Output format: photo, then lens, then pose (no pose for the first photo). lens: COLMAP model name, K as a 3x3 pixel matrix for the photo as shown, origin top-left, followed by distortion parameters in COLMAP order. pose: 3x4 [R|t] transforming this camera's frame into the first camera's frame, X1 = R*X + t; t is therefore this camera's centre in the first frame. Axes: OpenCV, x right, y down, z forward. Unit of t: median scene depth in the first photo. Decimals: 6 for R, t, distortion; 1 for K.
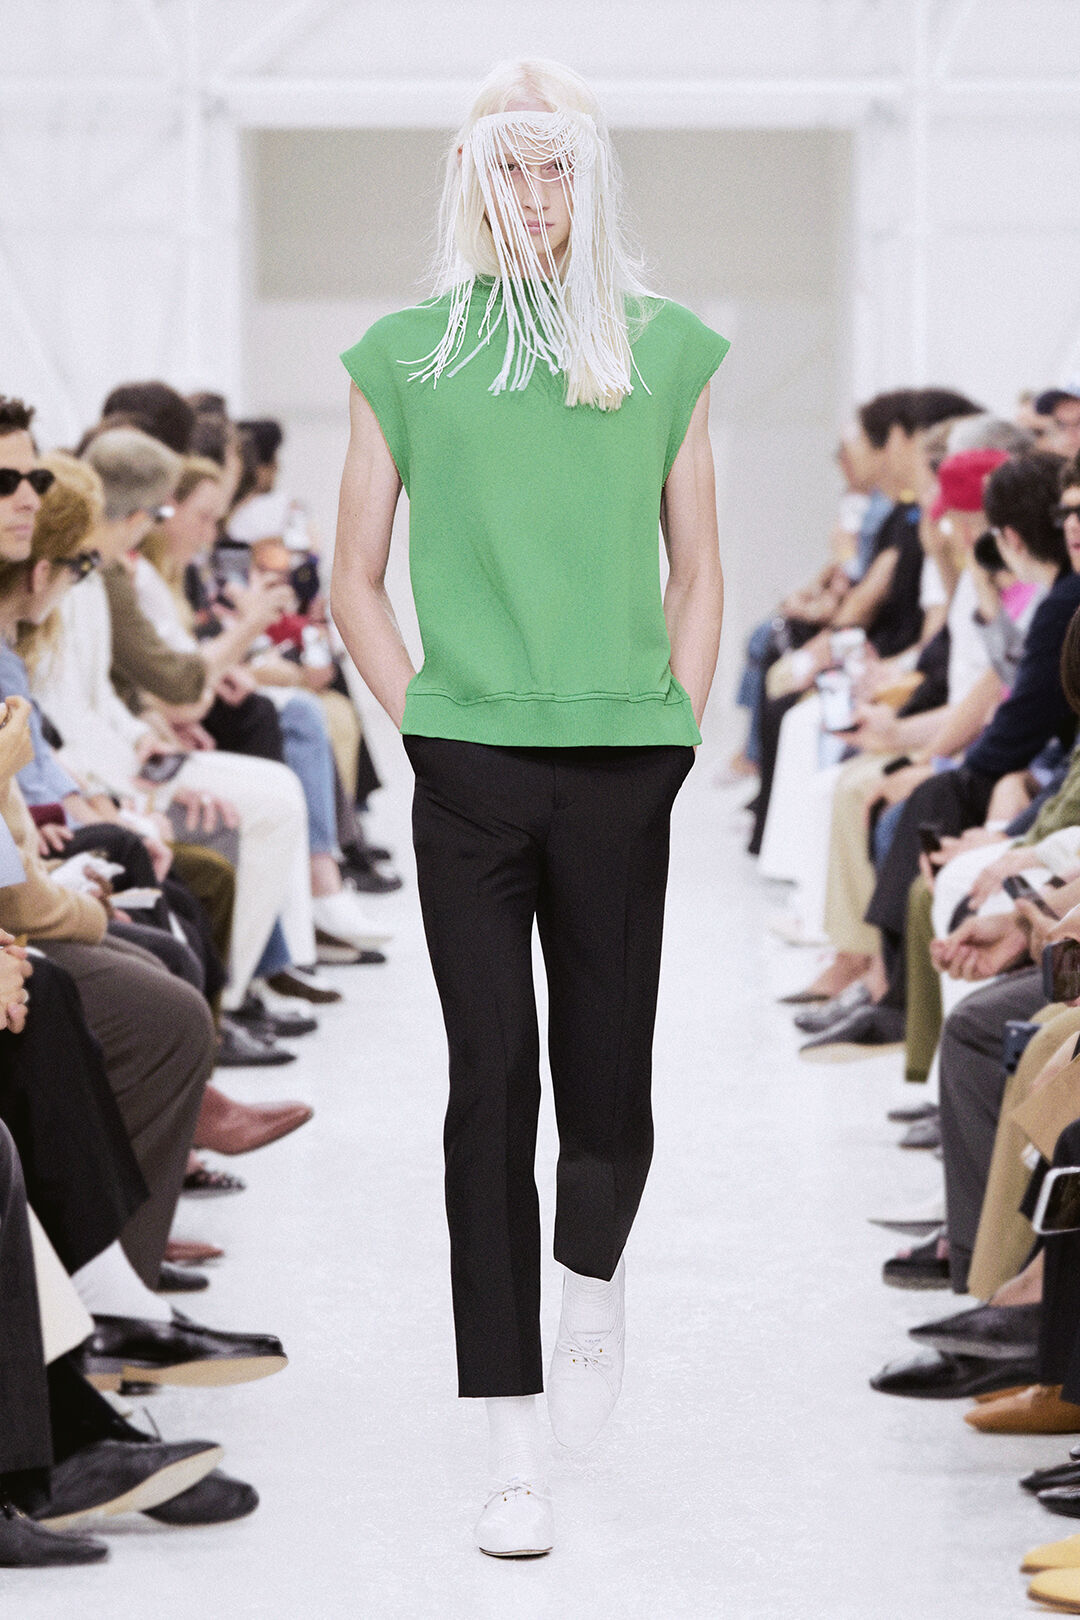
lens RADIAL K [[5887.5, 0, 509.7], [0, 5887.5, 823.3], [0, 0, 1]] dist [0.130603, 0.000000]
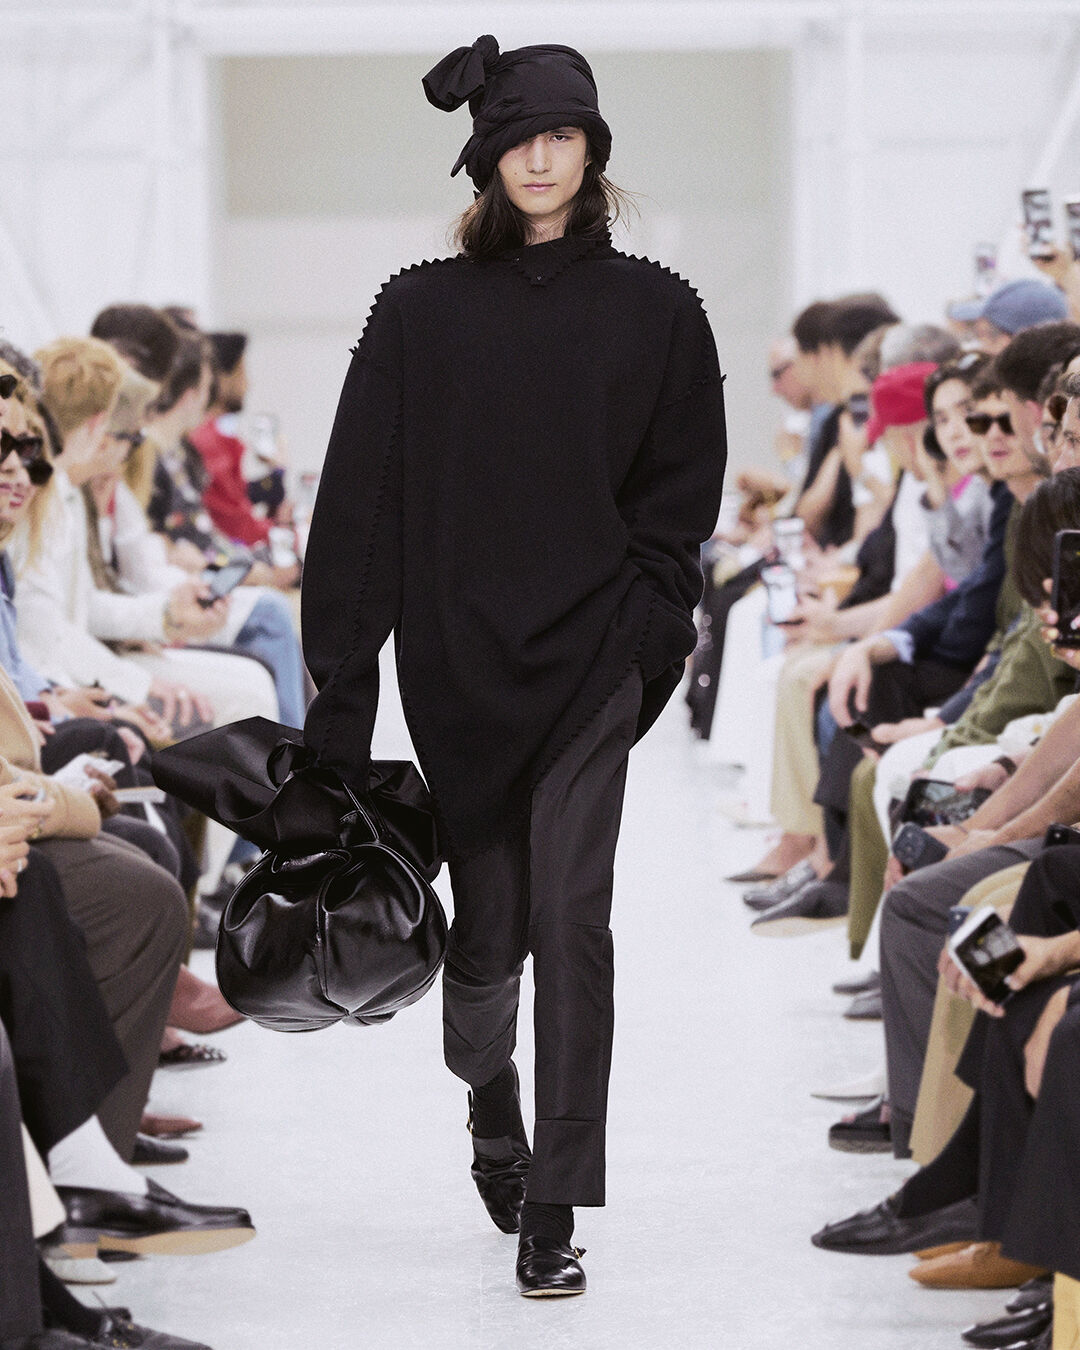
lens RADIAL K [[5825.4, 0, 543.6], [0, 5825.4, 682.7], [0, 0, 1]] dist [0.001549, 0.000000]
pose [[0.999851, -0.010698, 0.013520, -0.000852], [0.010752, 0.999935, -0.003873, -0.001337], [-0.013477, 0.004018, 0.999901, -0.038616]]
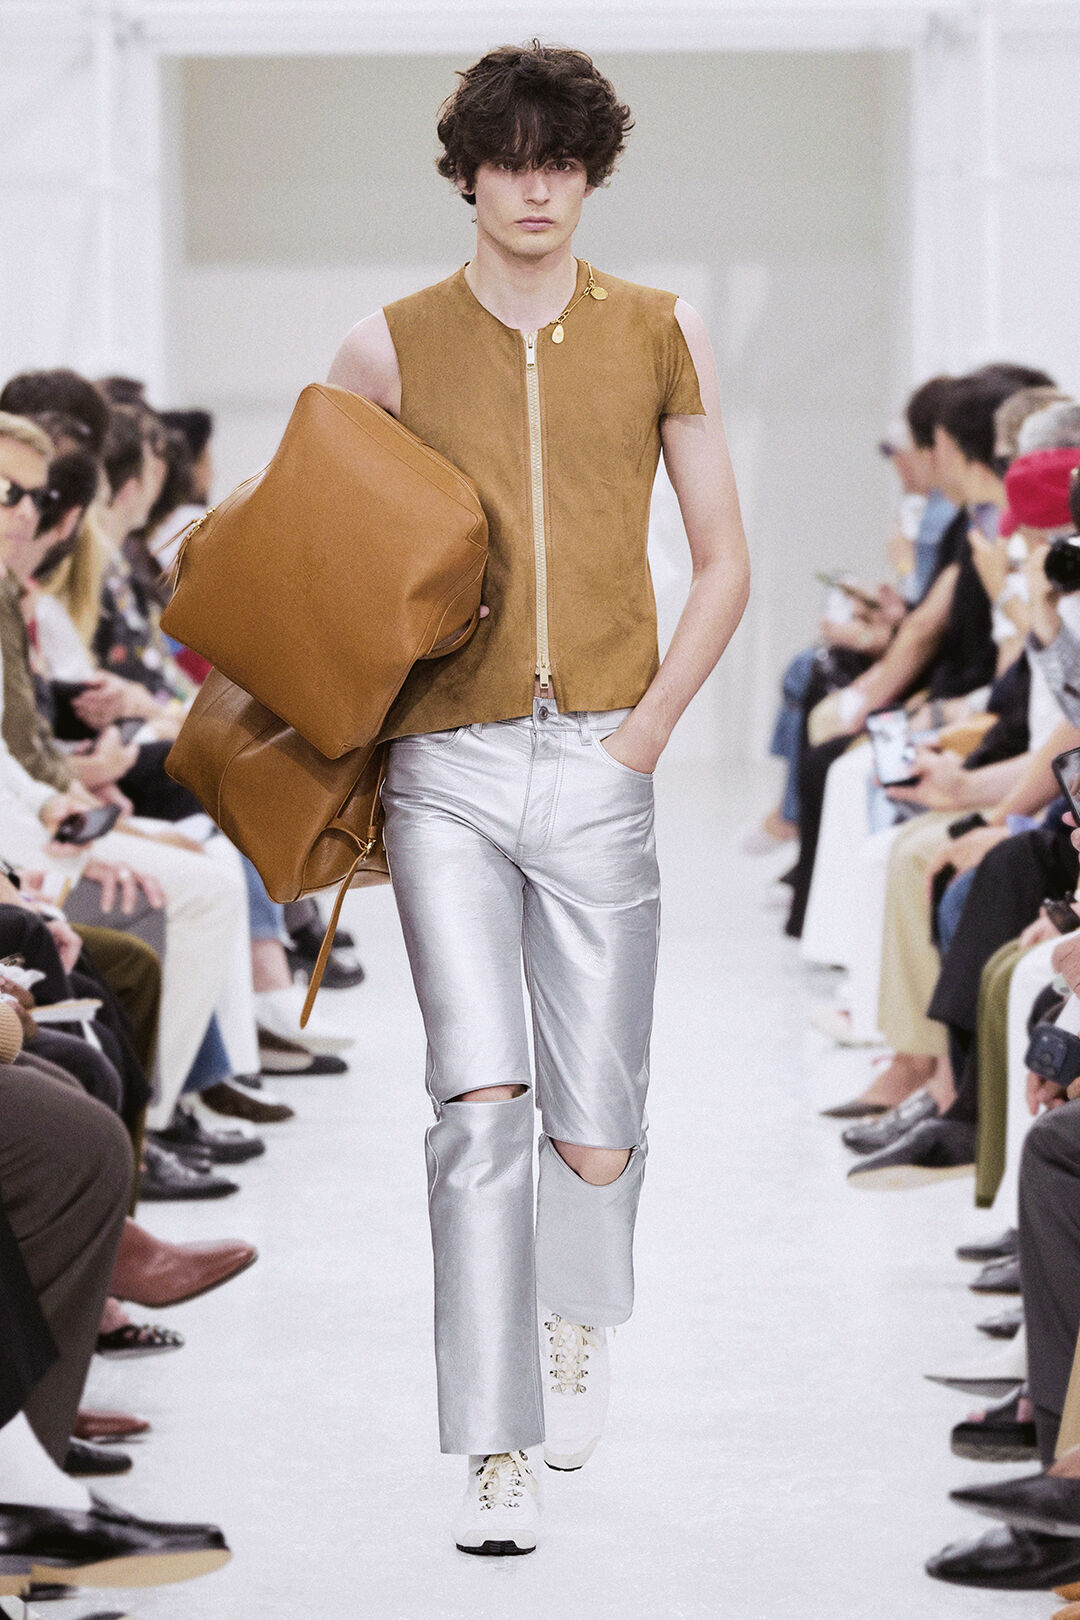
lens RADIAL K [[5887.5, 0, 526.2], [0, 5887.5, 807.6], [0, 0, 1]] dist [0.130603, 0.000000]
pose [[0.999633, -0.011148, 0.024687, -0.016014], [0.011711, 0.999671, -0.022802, 0.005706], [-0.024425, 0.023083, 0.999435, 0.176093]]
